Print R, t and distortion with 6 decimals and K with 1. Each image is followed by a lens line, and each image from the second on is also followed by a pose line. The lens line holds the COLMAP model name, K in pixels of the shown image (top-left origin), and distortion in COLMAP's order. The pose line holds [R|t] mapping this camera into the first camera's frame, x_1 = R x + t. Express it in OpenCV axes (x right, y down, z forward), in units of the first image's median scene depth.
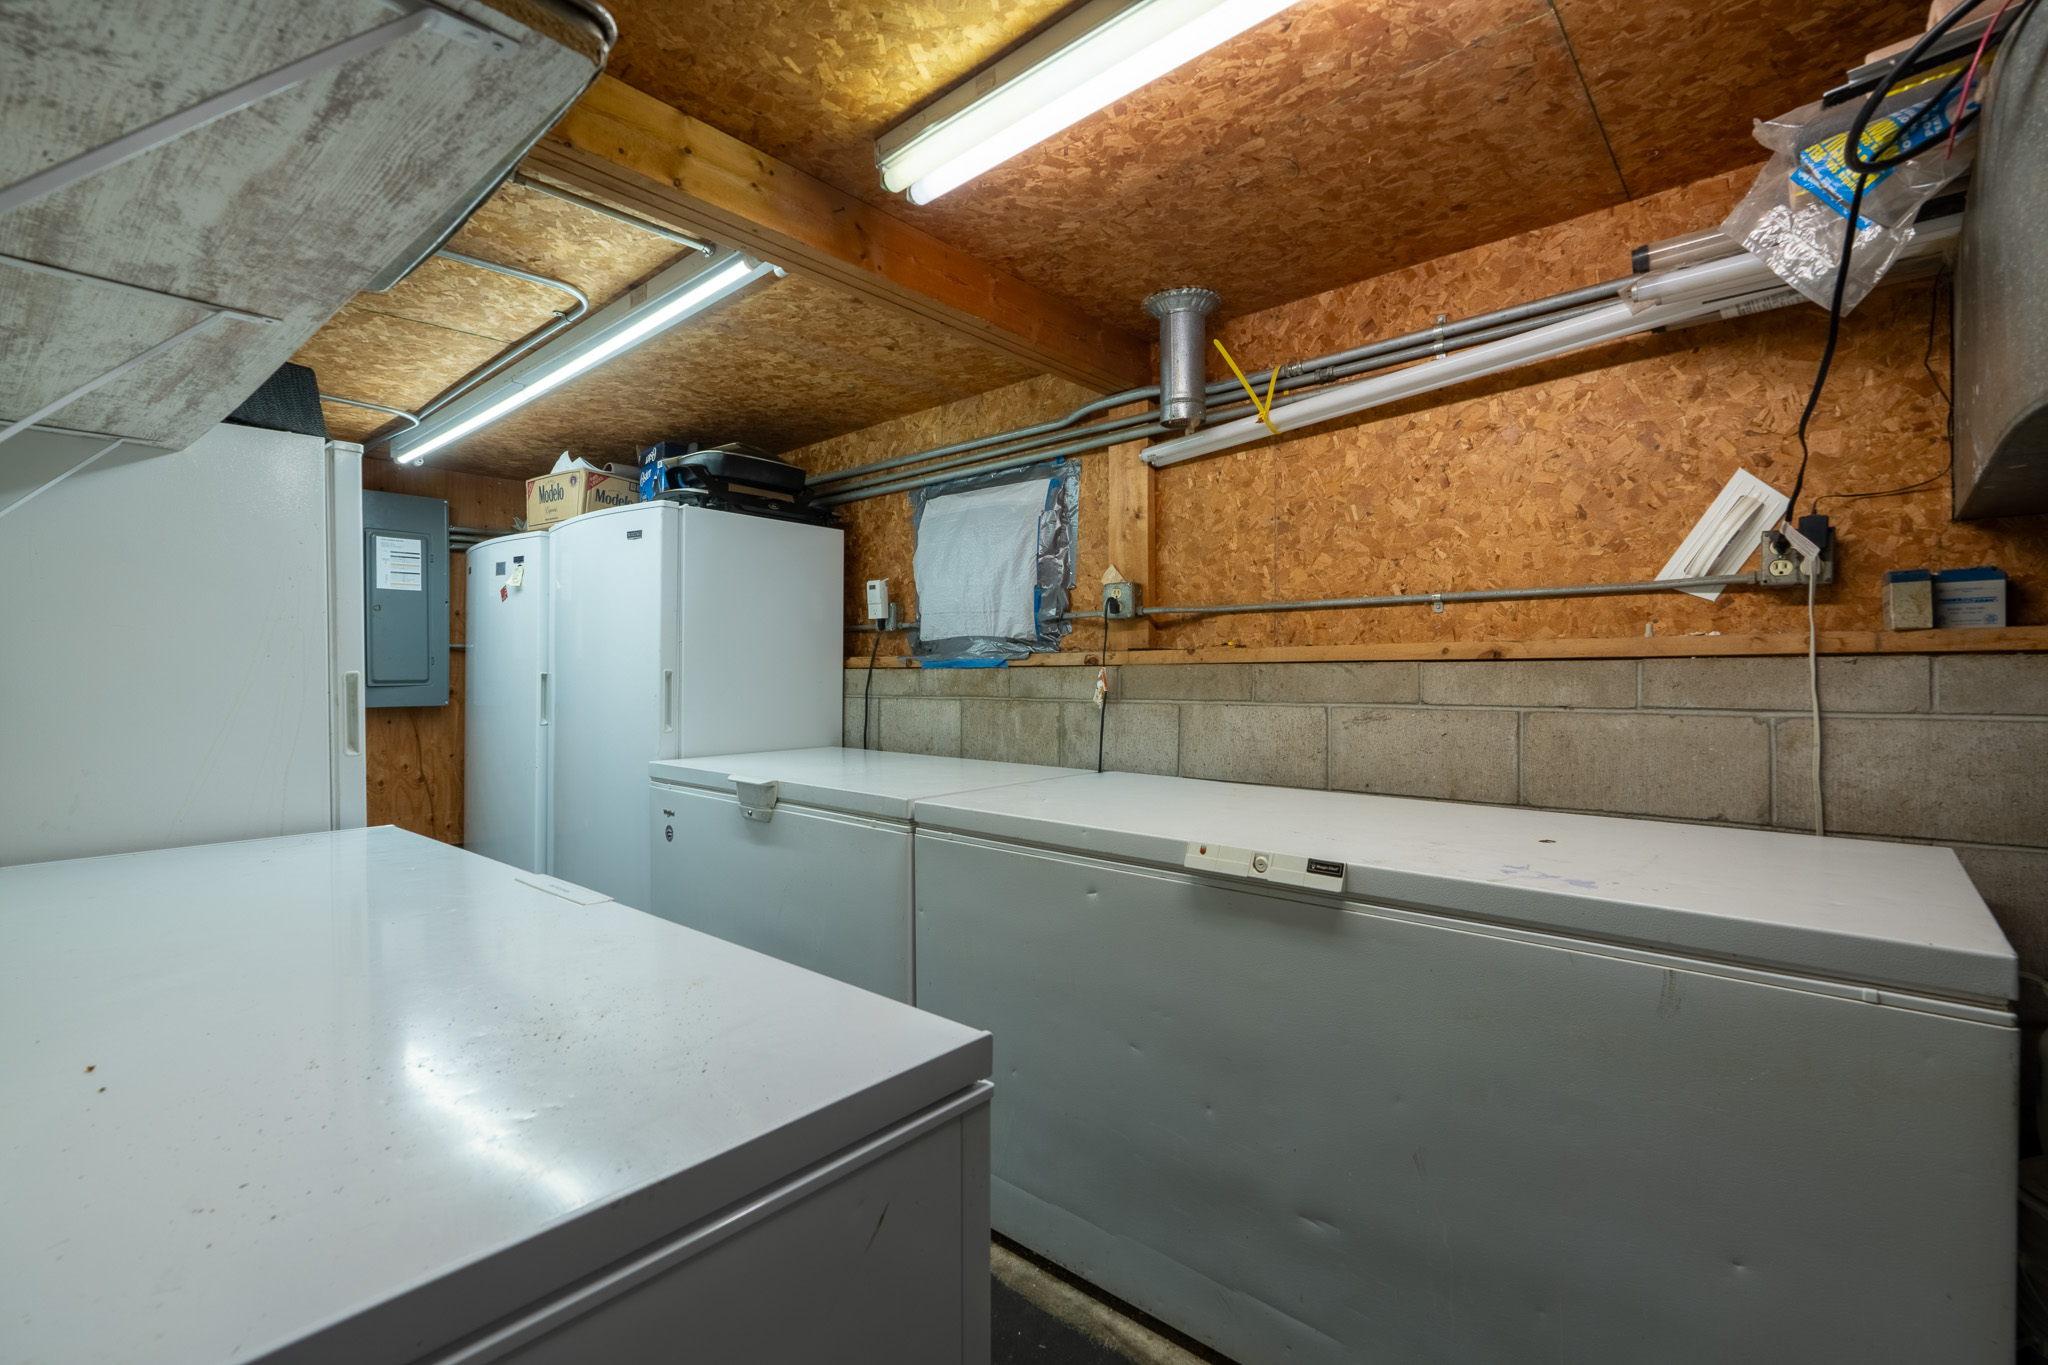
lens RADIAL K [[925.8, 0, 1017.3], [0, 925.8, 680.9], [0, 0, 1]] dist [-0.010484, 0.002541]
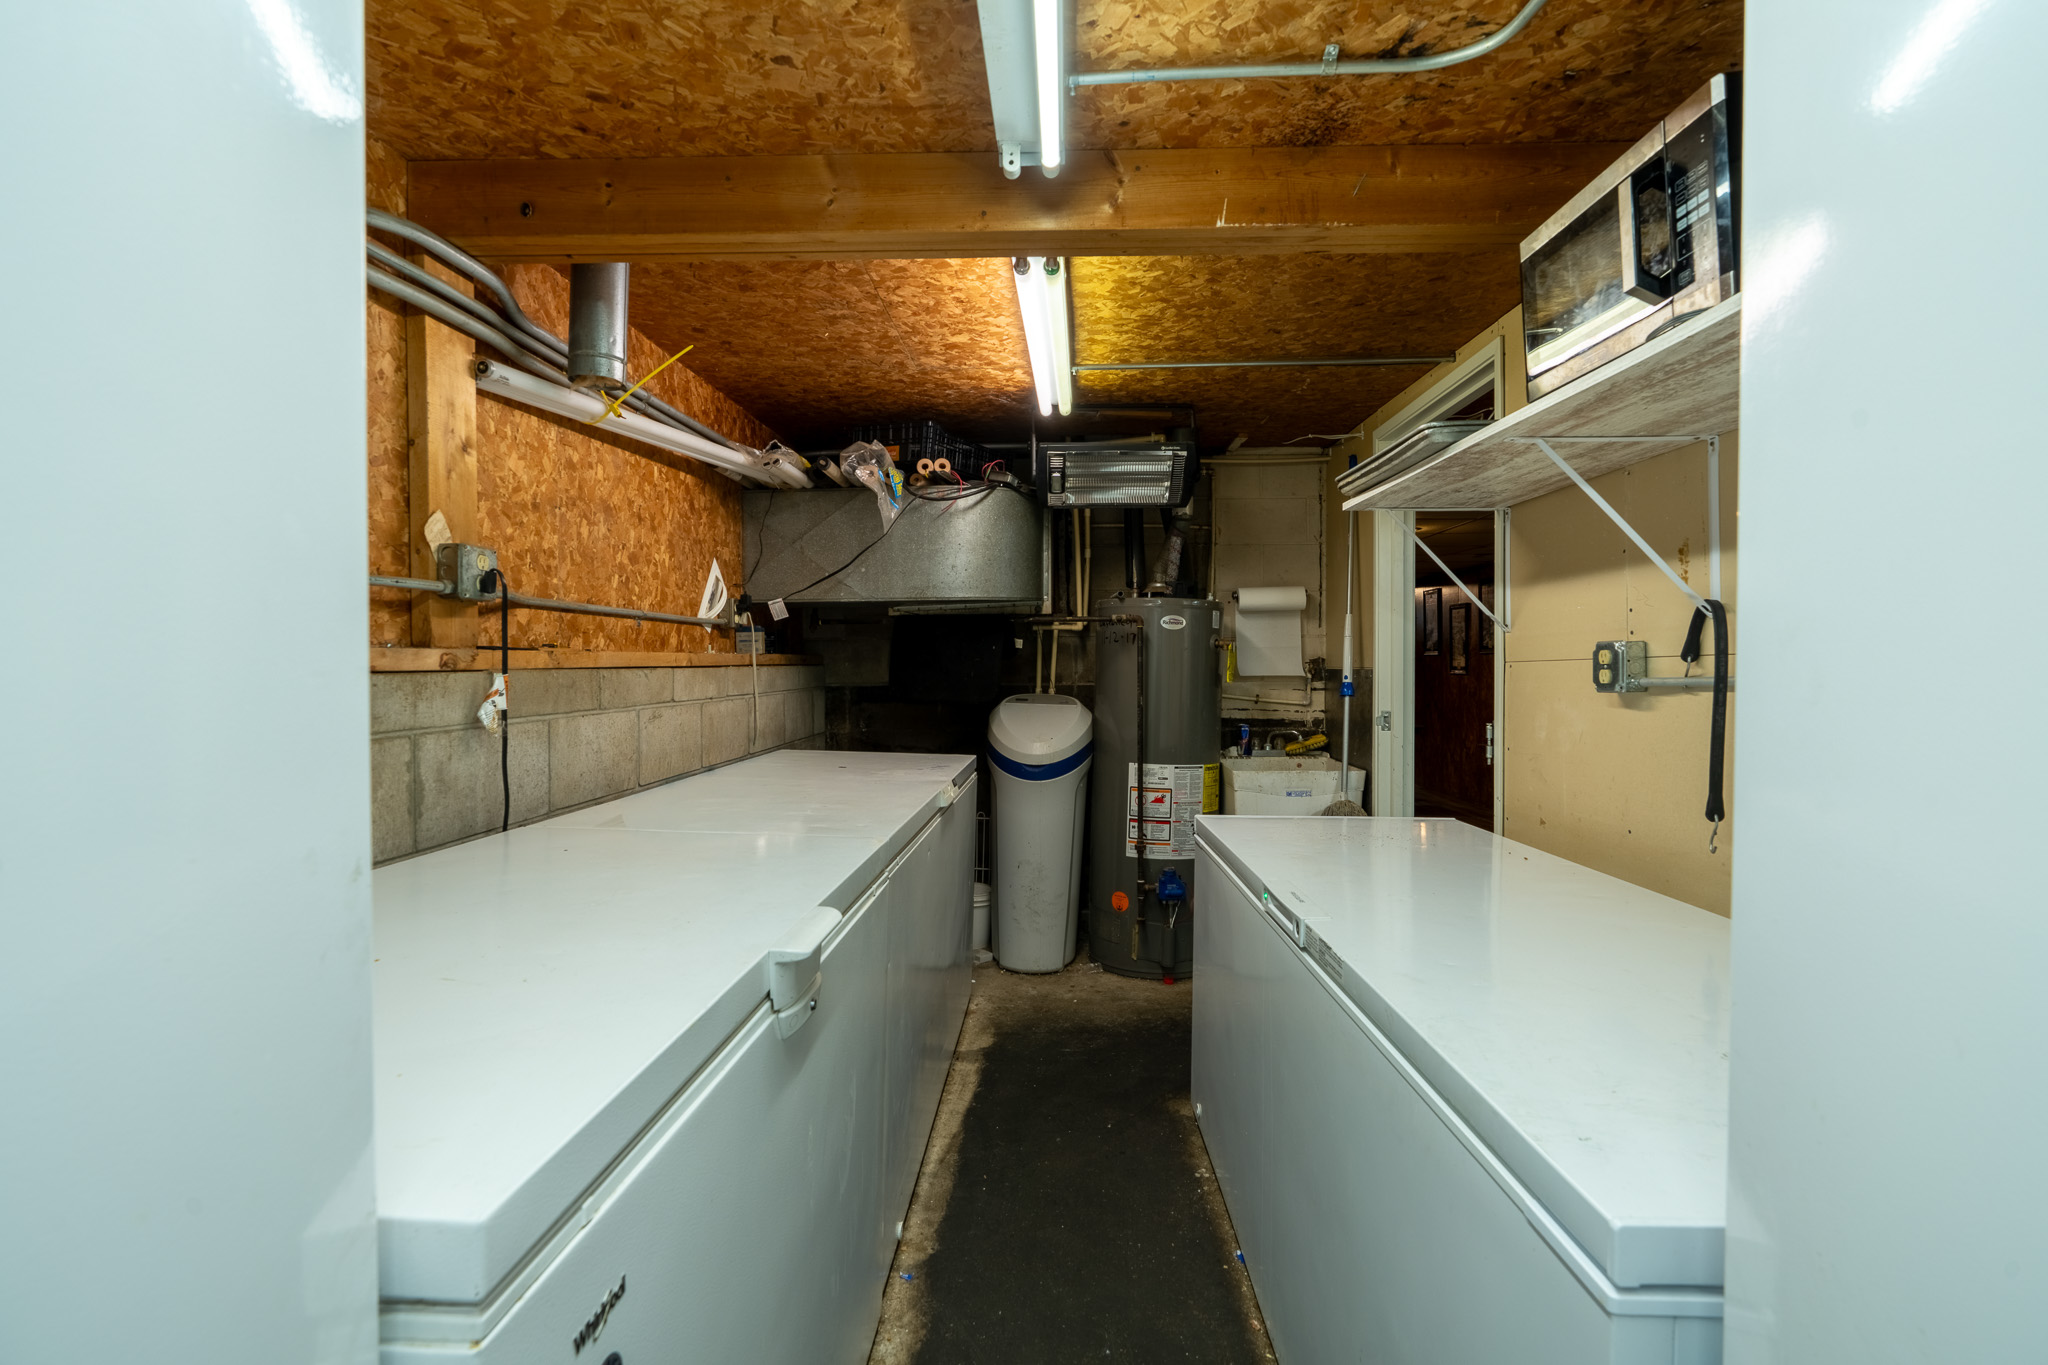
lens RADIAL K [[925.8, 0, 1024.1], [0, 925.8, 676.6], [0, 0, 1]] dist [-0.010484, 0.002541]
pose [[-0.628308, -0.014906, 0.777822, -0.551475], [-0.002359, 0.999848, 0.017256, -0.021061], [-0.777961, 0.009007, -0.628248, 0.940303]]
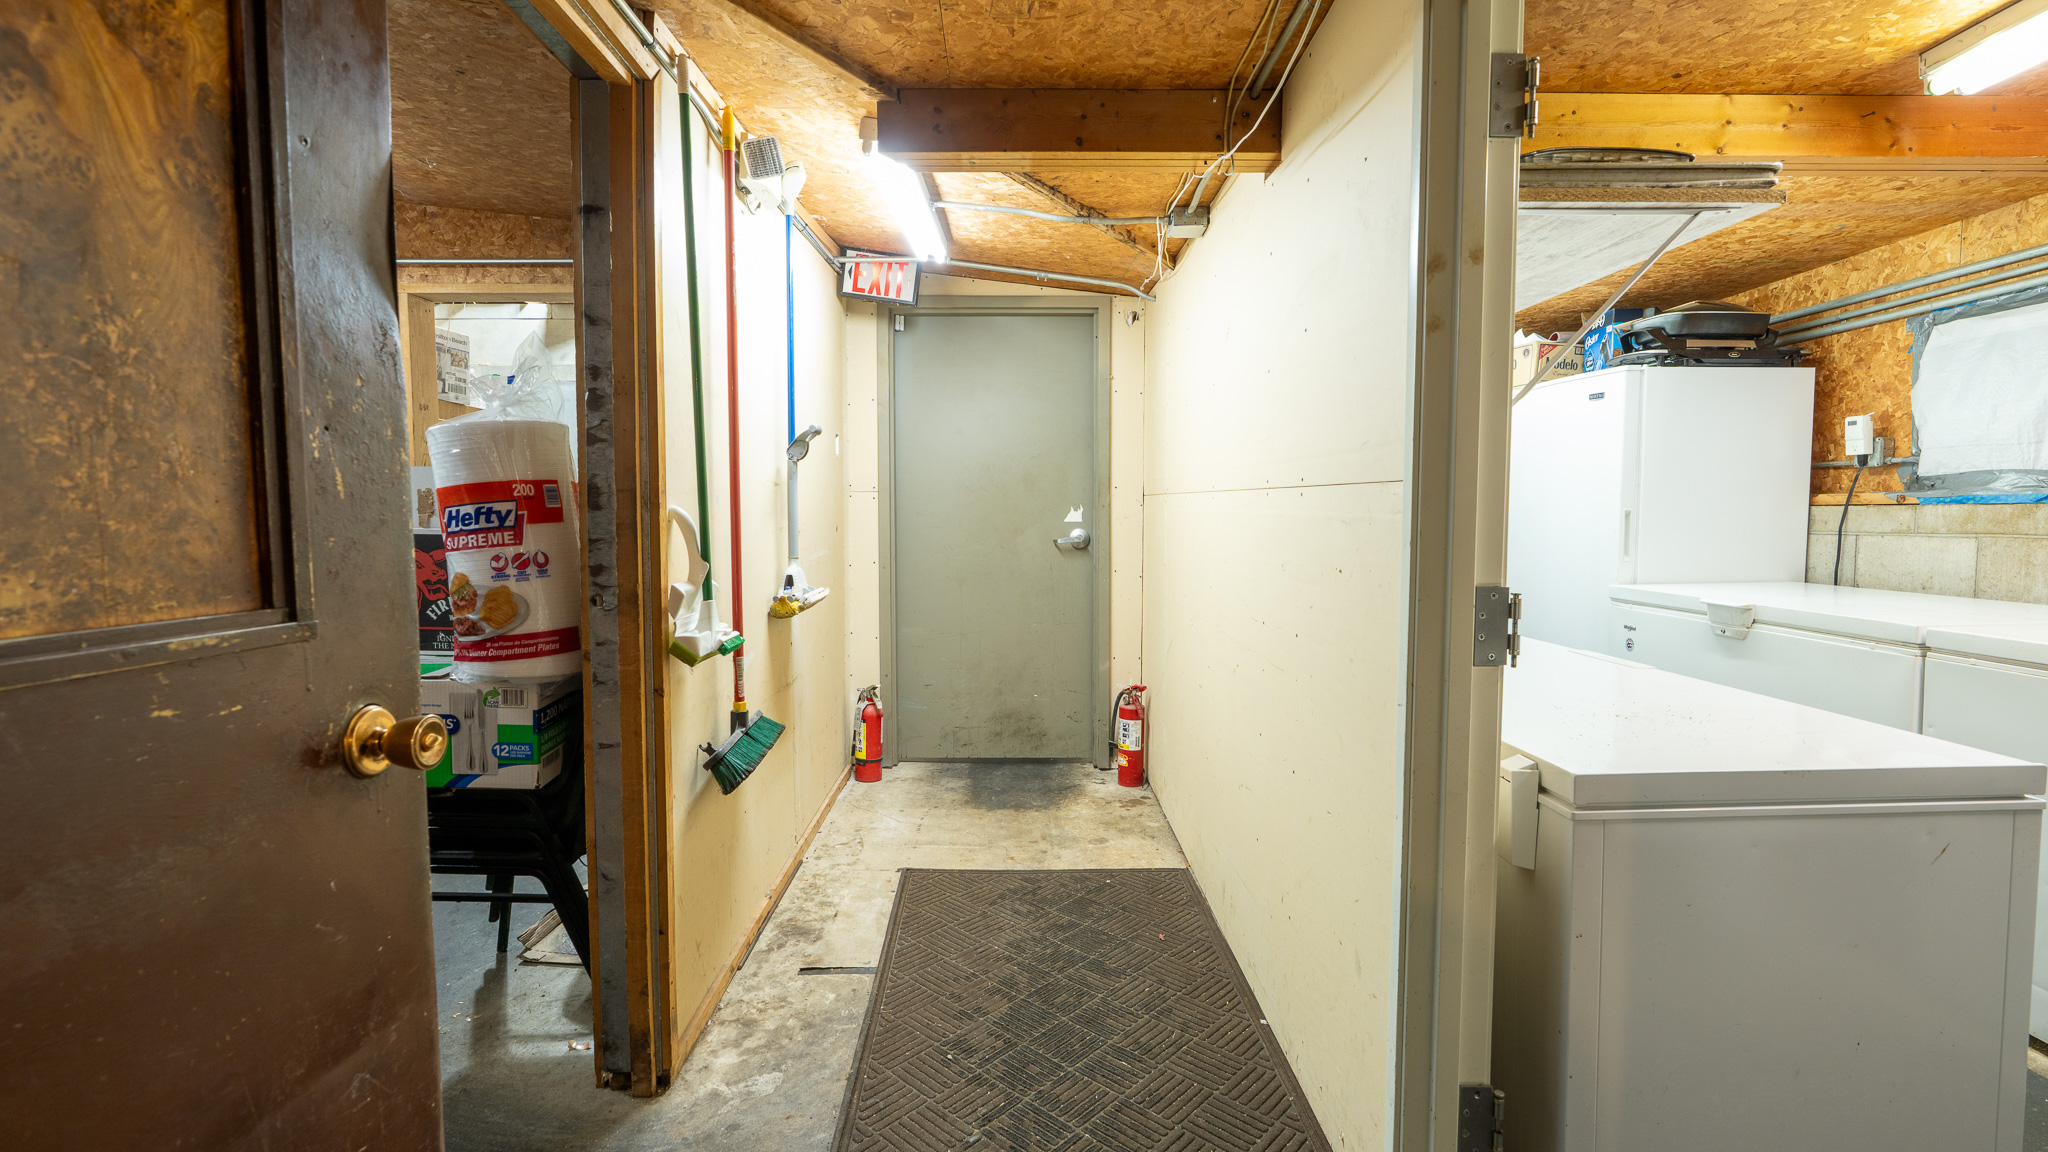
lens RADIAL K [[935.7, 0, 1020.1], [0, 935.7, 567.0], [0, 0, 1]] dist [-0.000599, 0.000858]
pose [[0.673762, 0.036609, -0.738041, -0.012288], [0.002830, 0.998637, 0.052118, -0.002249], [0.738943, -0.037204, 0.672740, -0.352183]]
